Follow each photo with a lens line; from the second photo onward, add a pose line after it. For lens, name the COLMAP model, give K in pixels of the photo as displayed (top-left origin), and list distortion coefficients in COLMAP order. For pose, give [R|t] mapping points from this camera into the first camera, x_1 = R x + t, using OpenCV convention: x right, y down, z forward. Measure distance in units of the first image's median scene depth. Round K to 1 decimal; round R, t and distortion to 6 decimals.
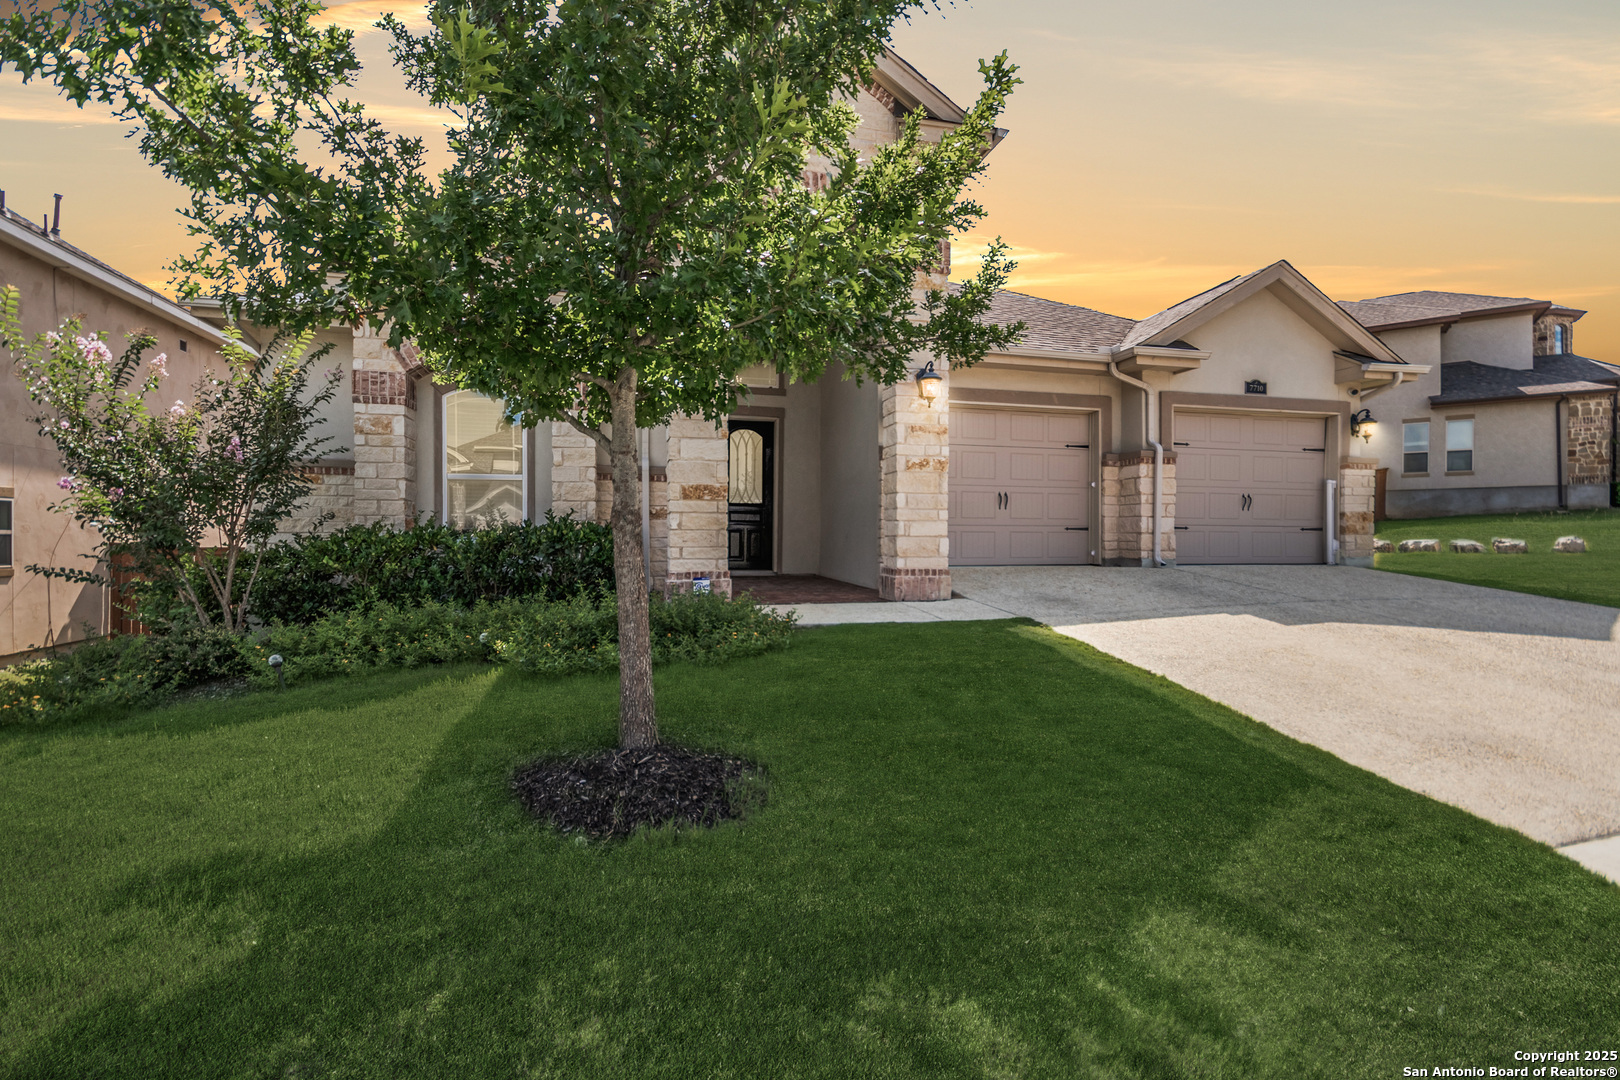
lens RADIAL K [[723.5, 0, 807.4], [0, 723.5, 524.9], [0, 0, 1]] dist [0.015765, -0.010539]
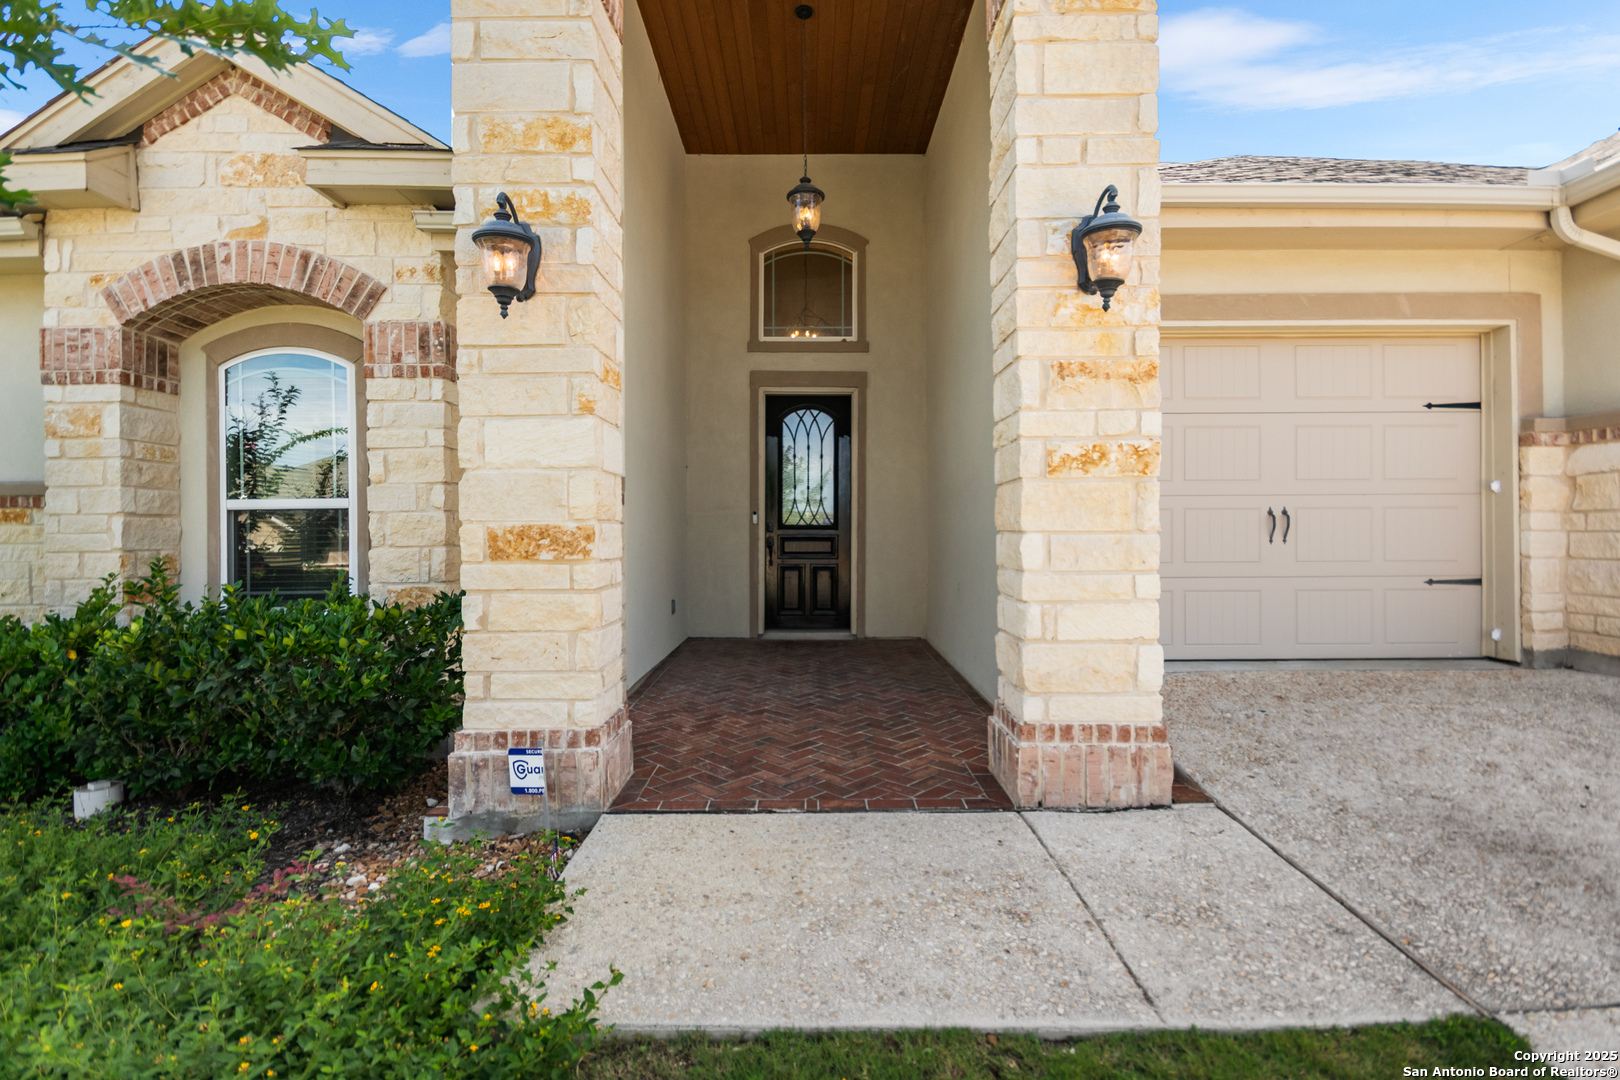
lens RADIAL K [[723.5, 0, 807.4], [0, 723.5, 524.9], [0, 0, 1]] dist [0.015765, -0.010539]
pose [[0.970404, -0.010392, -0.241262, 0.104176], [0.012891, 0.999878, 0.008781, -0.052968], [0.241141, -0.011631, 0.970420, 0.575810]]
